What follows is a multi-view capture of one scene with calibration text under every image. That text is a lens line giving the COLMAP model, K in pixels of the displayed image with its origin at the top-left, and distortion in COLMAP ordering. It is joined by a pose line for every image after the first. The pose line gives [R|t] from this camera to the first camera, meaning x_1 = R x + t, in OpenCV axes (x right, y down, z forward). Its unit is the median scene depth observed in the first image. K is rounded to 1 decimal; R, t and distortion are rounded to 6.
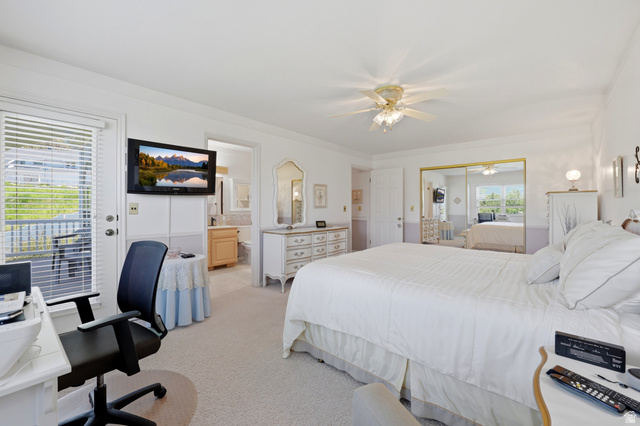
lens RADIAL K [[264.7, 0, 321.3], [0, 264.7, 209.1], [0, 0, 1]] dist [0.005021, -0.000972]
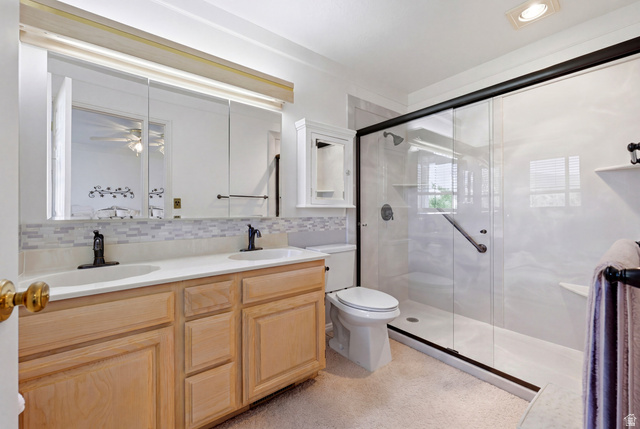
lens RADIAL K [[264.7, 0, 320.4], [0, 264.7, 213.4], [0, 0, 1]] dist [0.005021, -0.000972]
pose [[0.980924, -0.000751, -0.194393, -0.257320], [0.000648, 1.000000, -0.000591, 0.015890], [0.194393, 0.000454, 0.980924, 0.681692]]
